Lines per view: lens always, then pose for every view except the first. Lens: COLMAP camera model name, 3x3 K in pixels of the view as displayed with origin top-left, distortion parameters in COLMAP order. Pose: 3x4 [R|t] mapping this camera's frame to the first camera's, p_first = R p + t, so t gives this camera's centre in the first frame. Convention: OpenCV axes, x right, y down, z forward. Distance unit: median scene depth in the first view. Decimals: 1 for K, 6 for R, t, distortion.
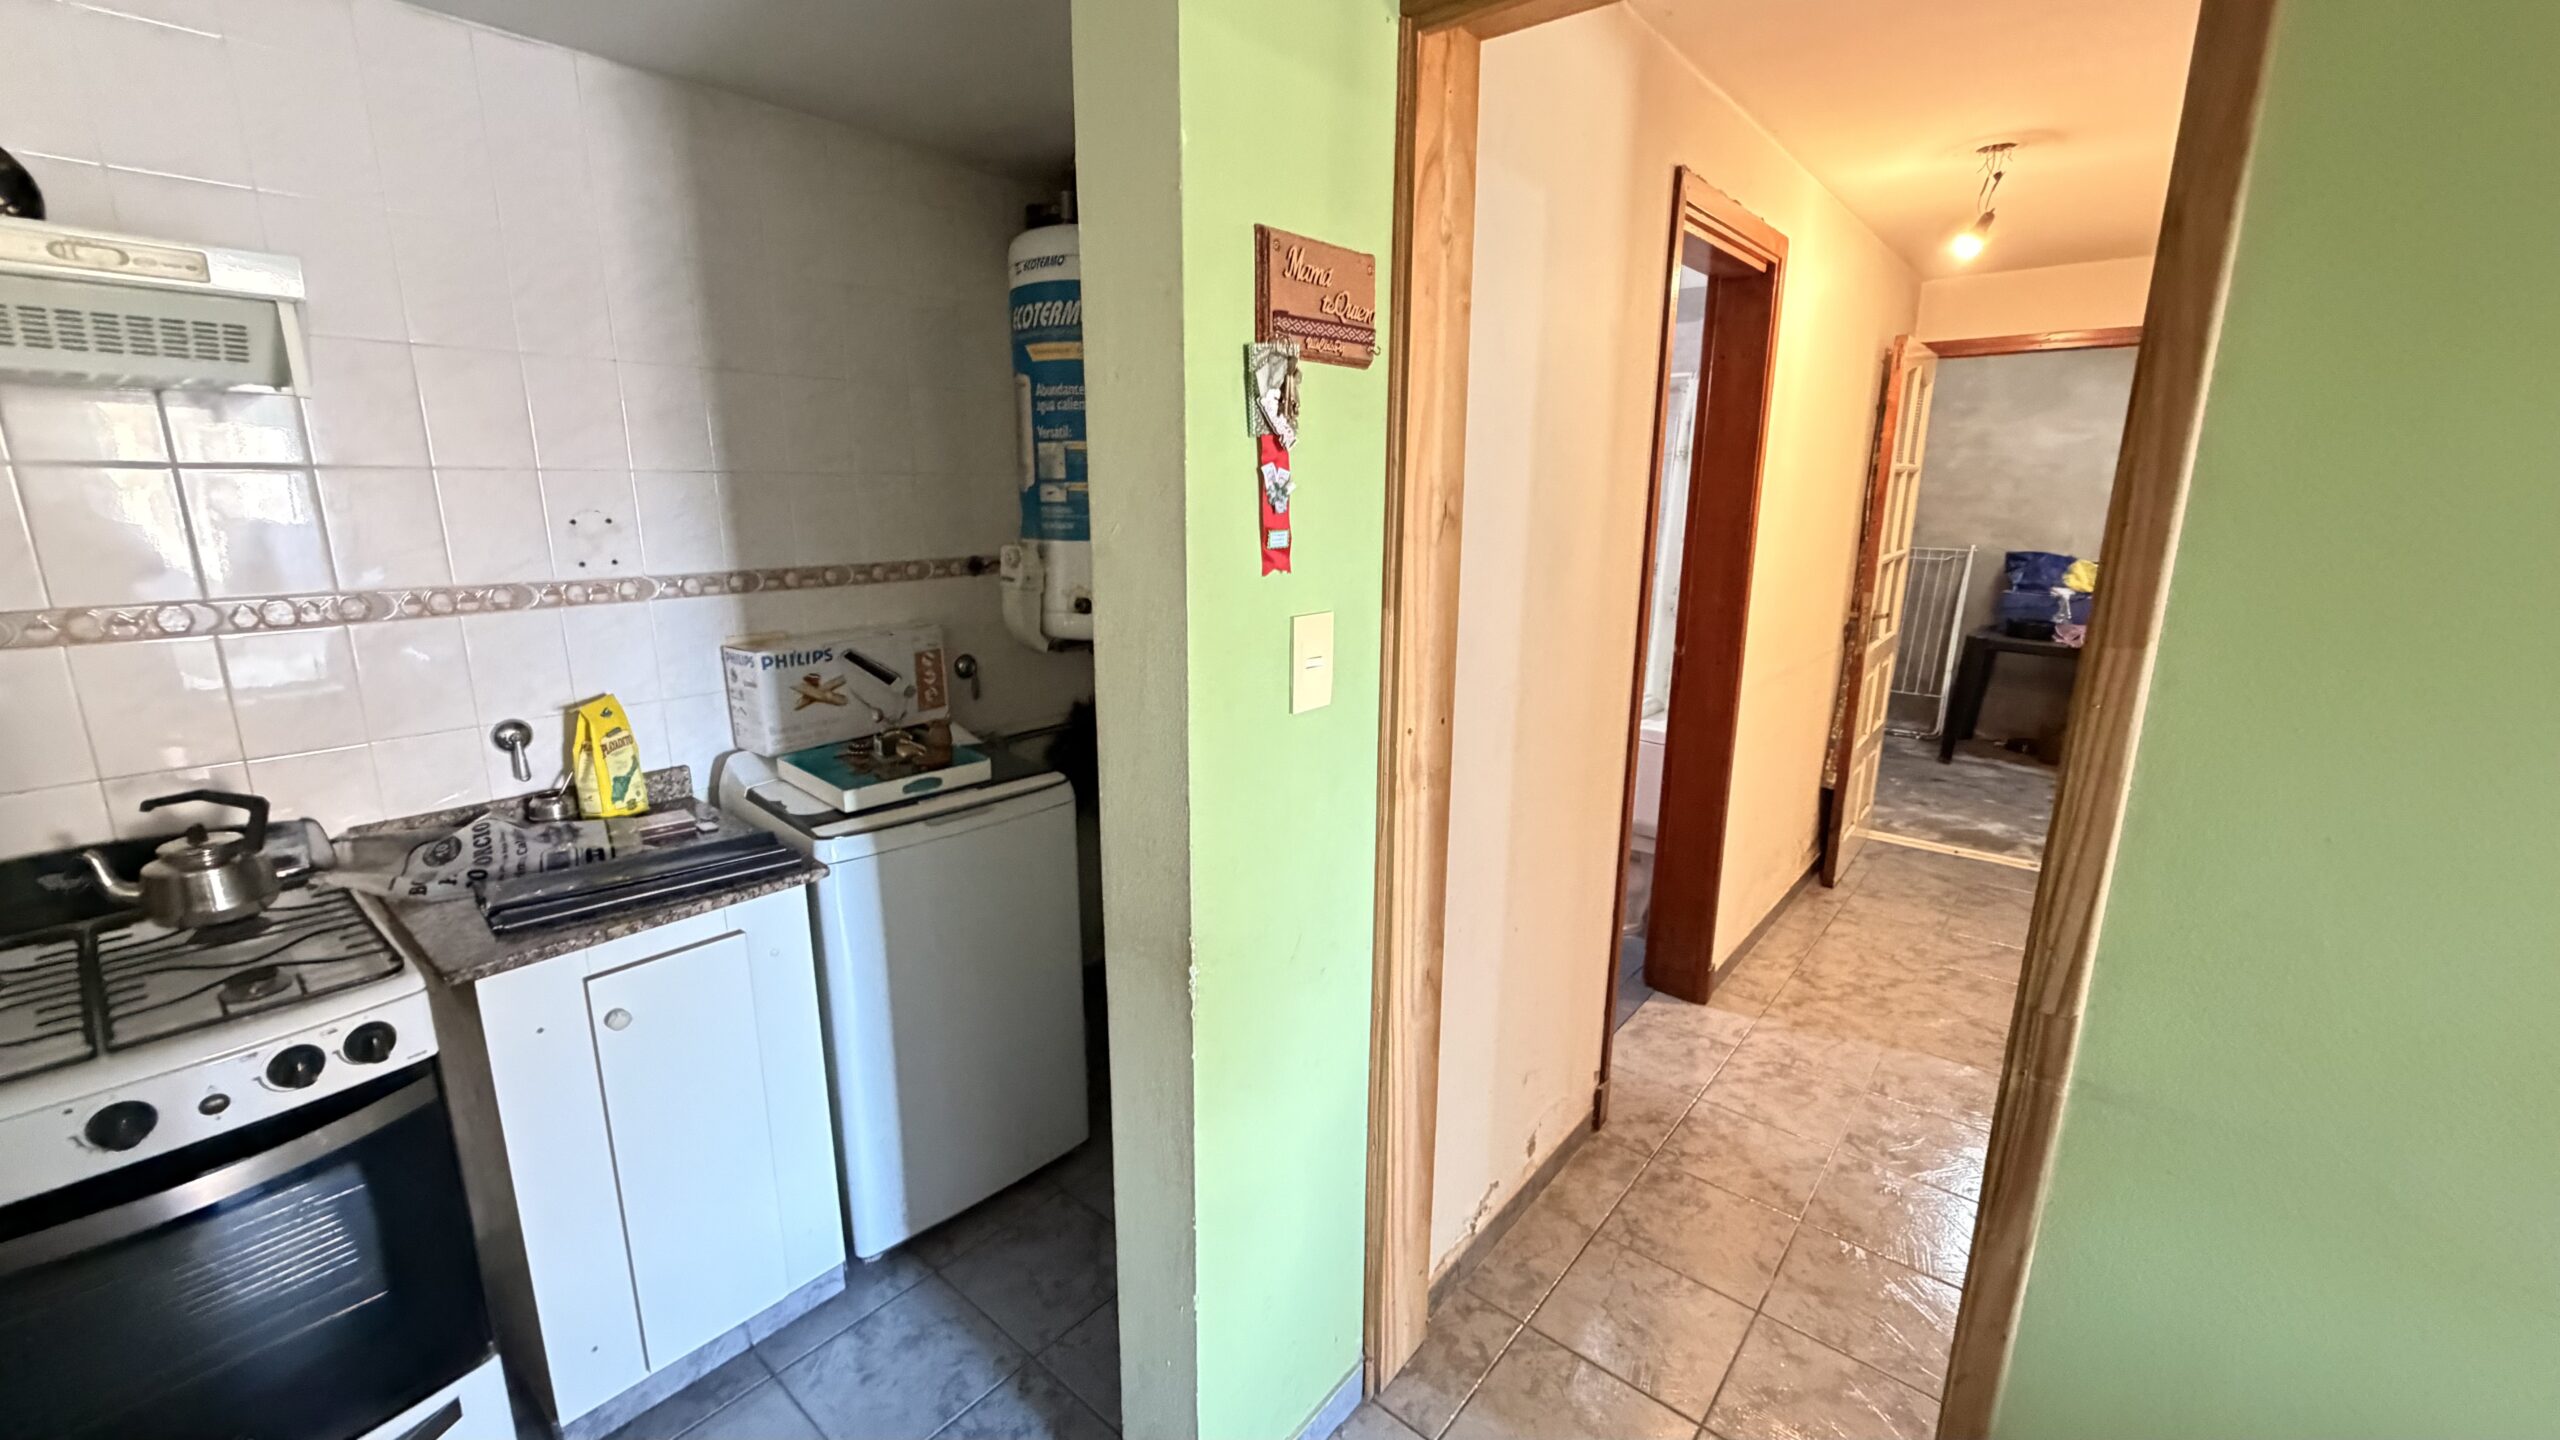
lens RADIAL K [[1012.0, 0, 1276.0], [0, 1012.0, 717.4], [0, 0, 1]] dist [-0.001118, -0.000086]
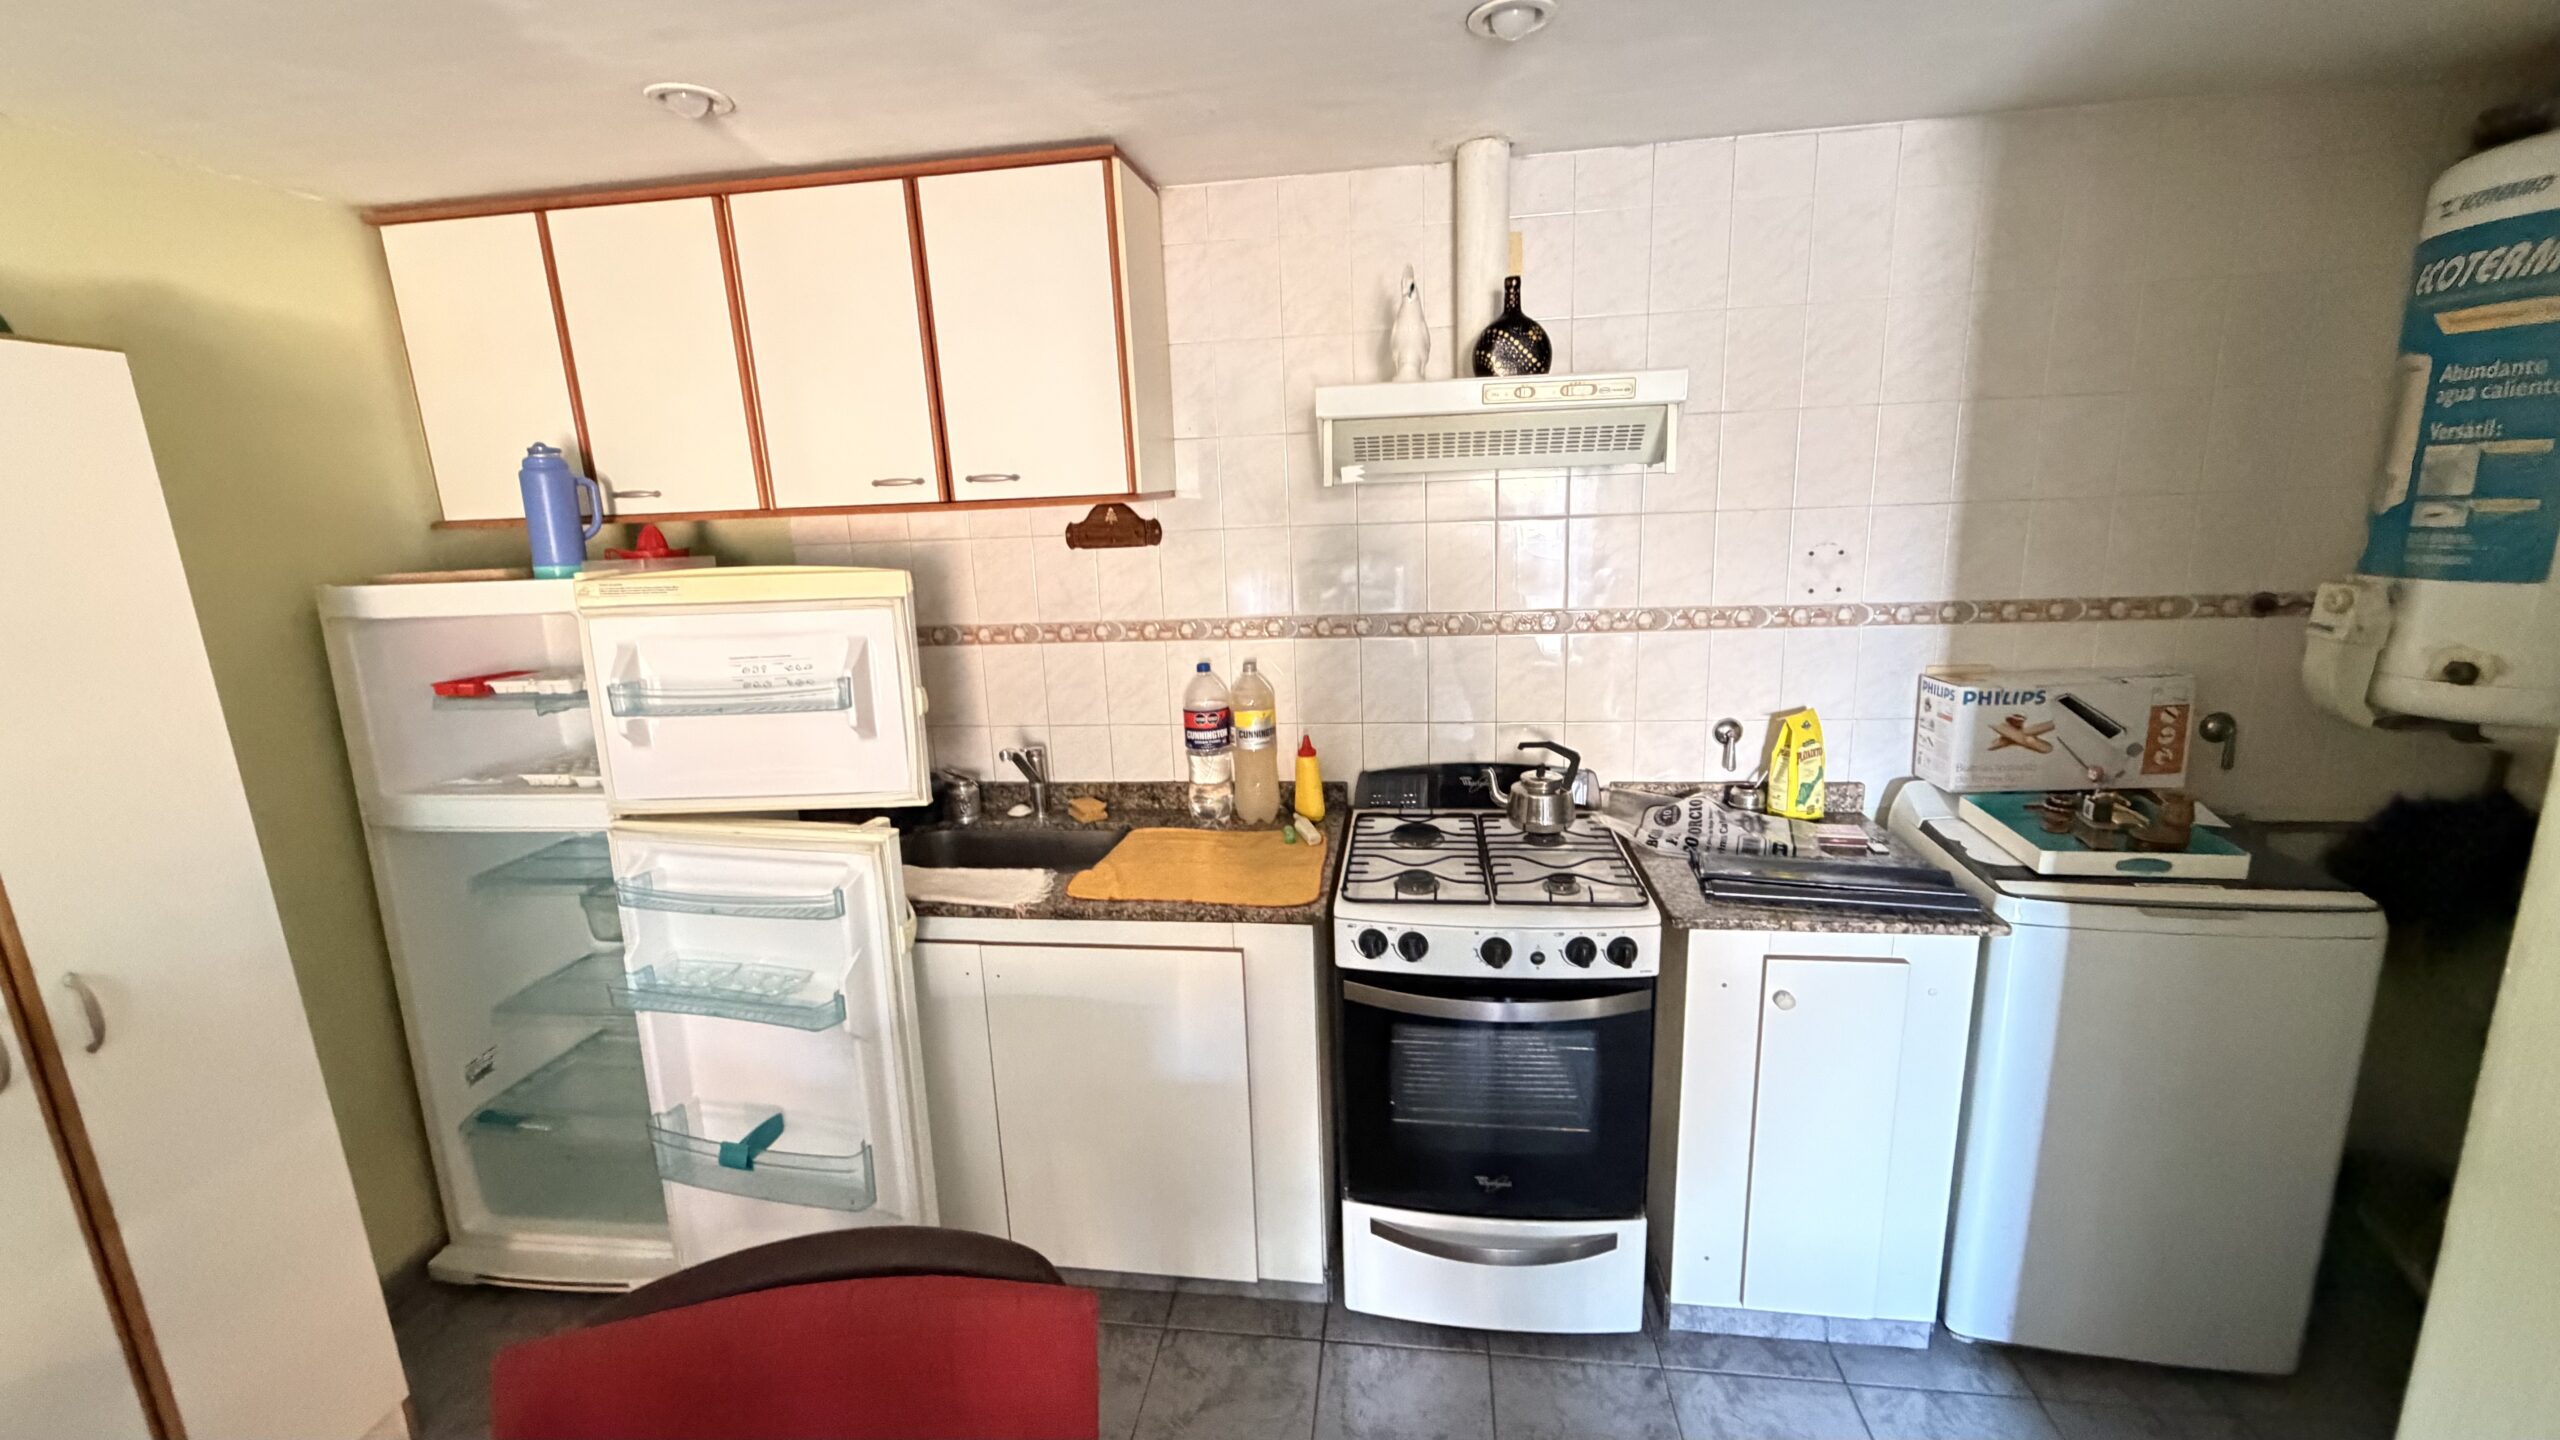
lens RADIAL K [[1012.0, 0, 1273.8], [0, 1012.0, 720.1], [0, 0, 1]] dist [-0.001118, -0.000086]
pose [[0.528433, 0.155051, -0.834696, -0.043569], [-0.148037, 0.984947, 0.089241, -0.022828], [0.835968, 0.076407, 0.543432, -0.098739]]
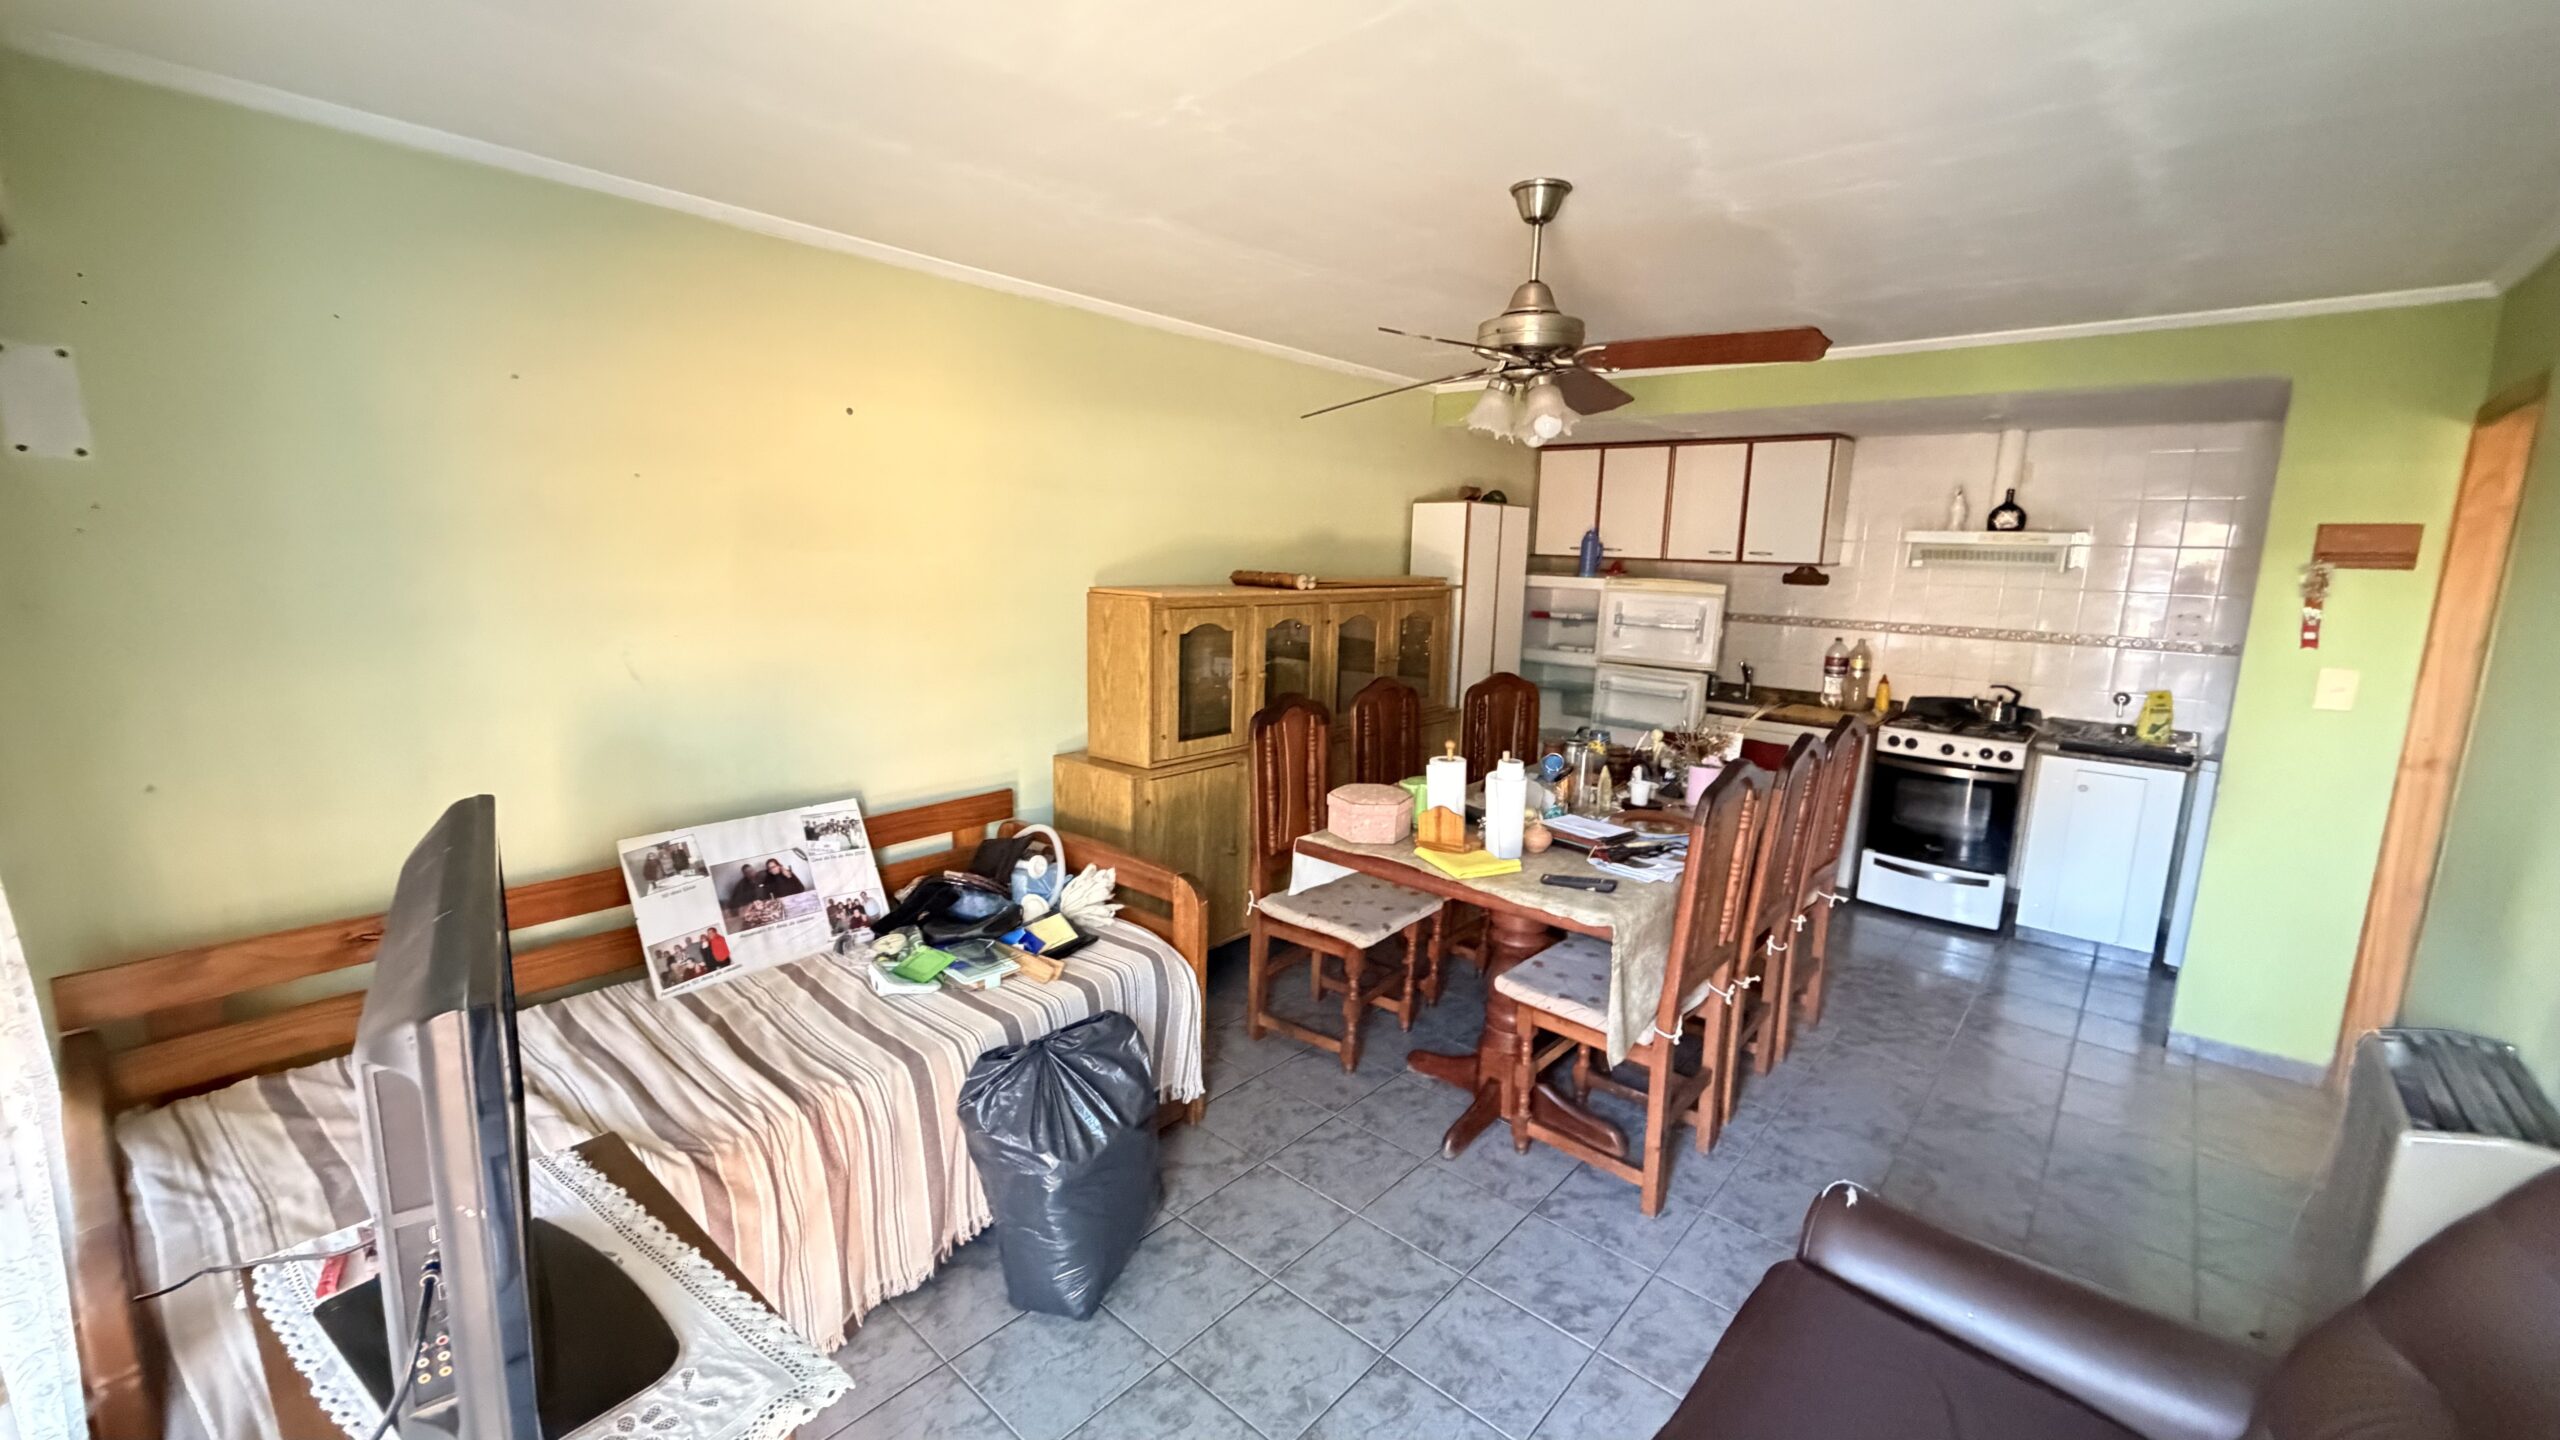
lens RADIAL K [[1012.0, 0, 1271.5], [0, 1012.0, 715.7], [0, 0, 1]] dist [-0.001118, -0.000086]
pose [[-0.031146, 0.161173, -0.986435, 1.739339], [-0.252497, 0.953635, 0.163787, 0.175021], [0.967096, 0.254173, 0.010994, -1.013232]]
